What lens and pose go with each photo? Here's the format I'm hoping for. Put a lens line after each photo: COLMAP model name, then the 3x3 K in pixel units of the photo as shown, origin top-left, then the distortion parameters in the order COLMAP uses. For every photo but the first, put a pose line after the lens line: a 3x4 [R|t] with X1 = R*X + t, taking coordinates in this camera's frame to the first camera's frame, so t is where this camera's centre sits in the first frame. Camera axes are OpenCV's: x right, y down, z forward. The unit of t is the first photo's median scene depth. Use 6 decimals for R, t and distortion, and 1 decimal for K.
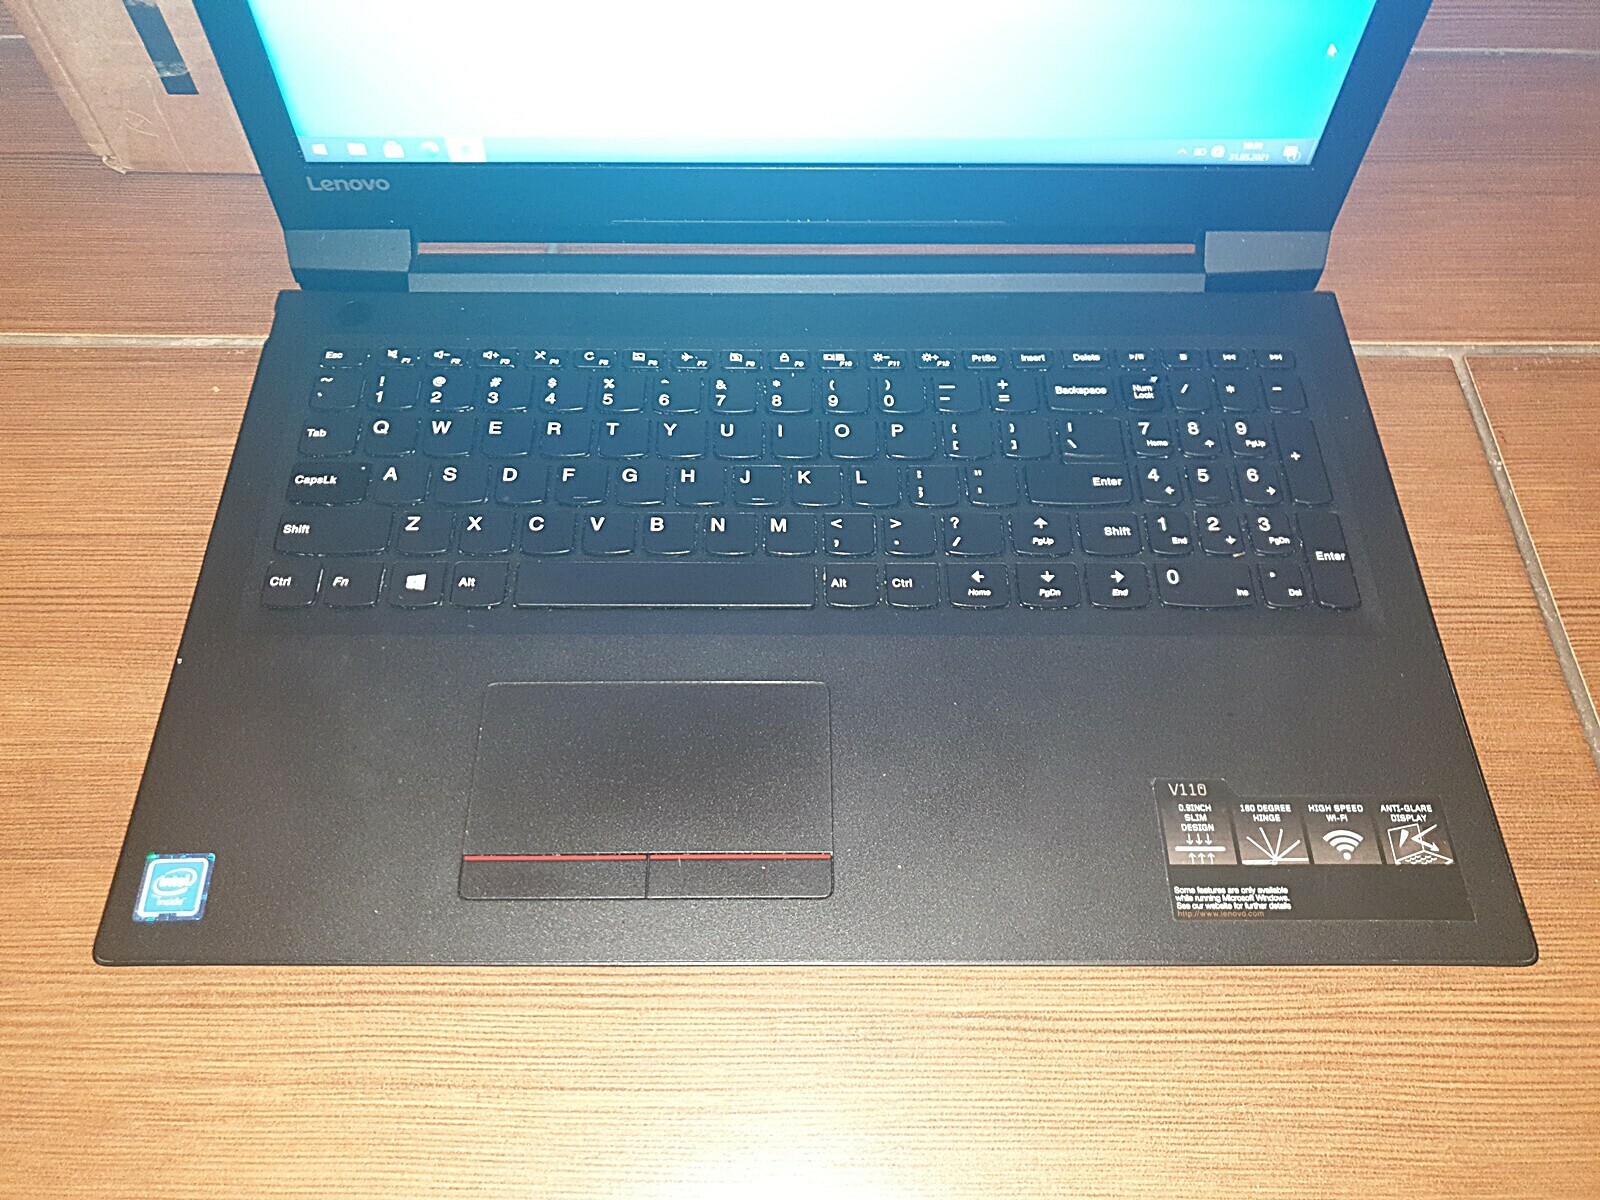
lens RADIAL K [[1264.6, 0, 800.0], [0, 1264.6, 600.0], [0, 0, 1]] dist [-0.028913, 0.046325]
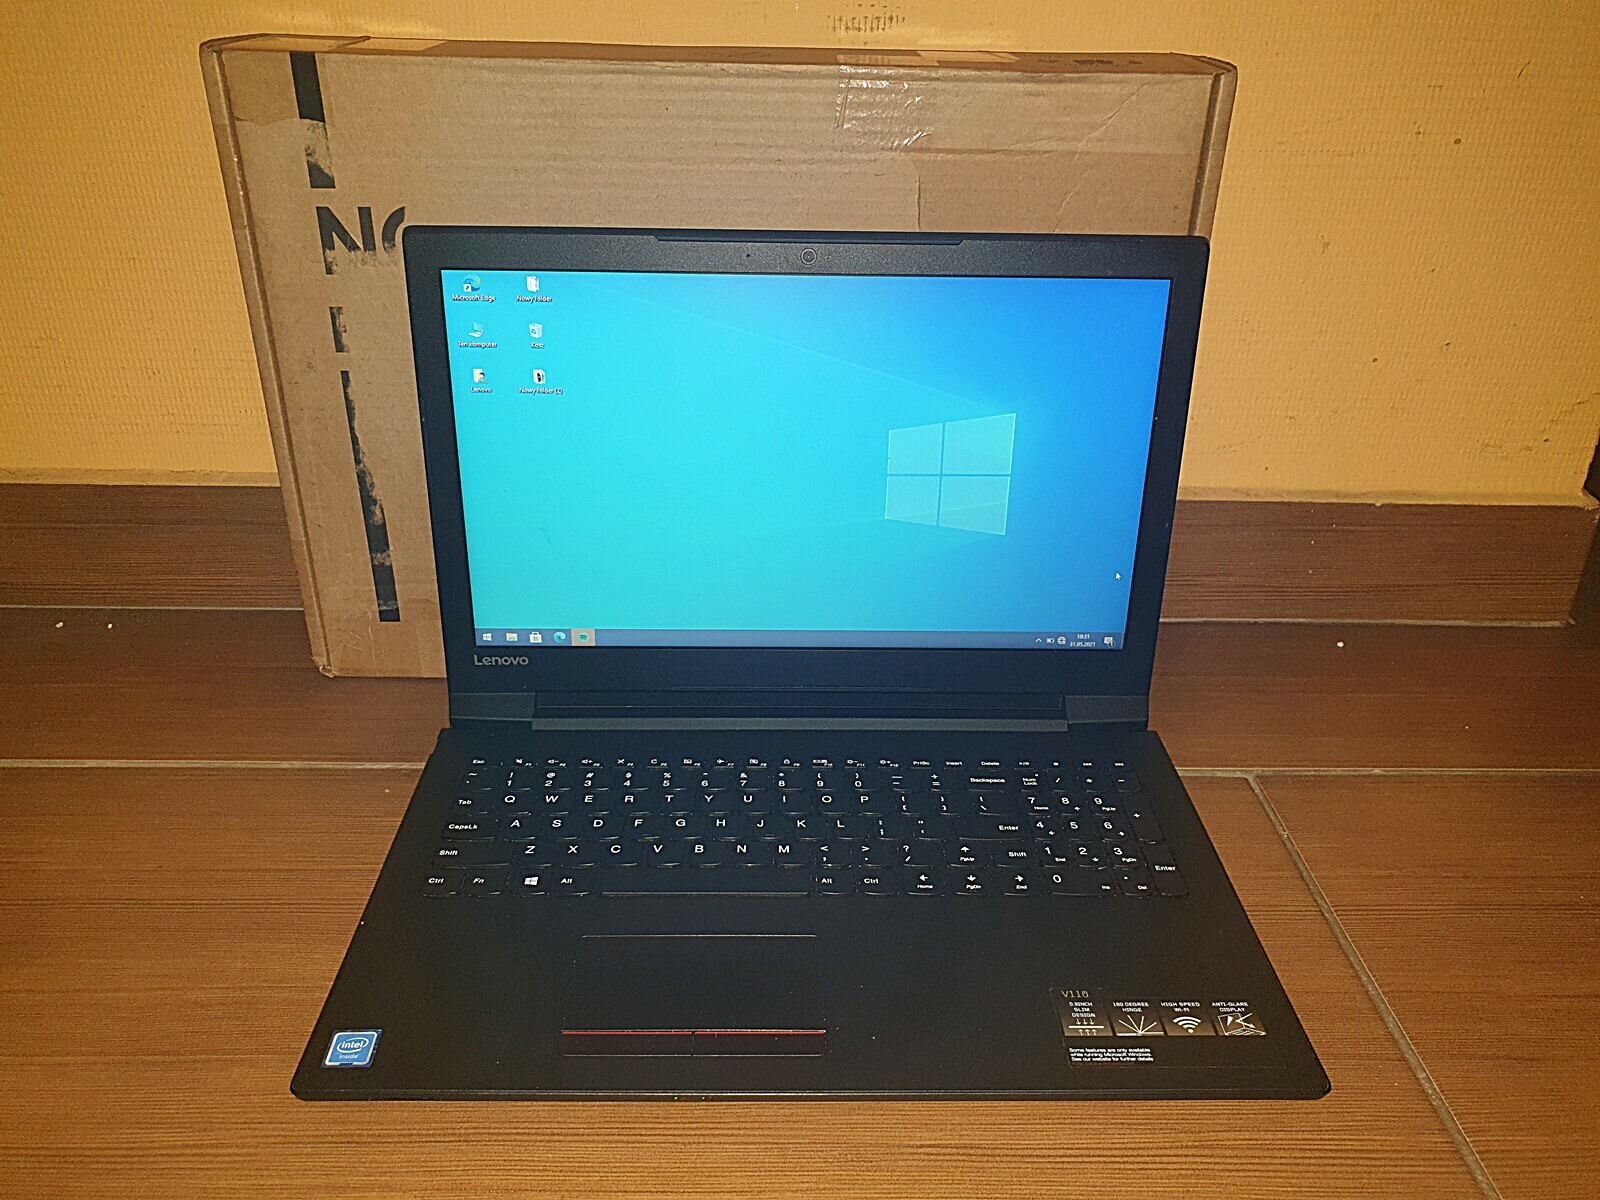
lens RADIAL K [[1186.6, 0, 813.2], [0, 1186.6, 600.1], [0, 0, 1]] dist [-0.002296, -0.002726]
pose [[0.999660, 0.002259, 0.025984, -0.022598], [0.011382, 0.858579, -0.512556, 0.451478], [-0.023468, 0.512677, 0.858261, -0.364925]]
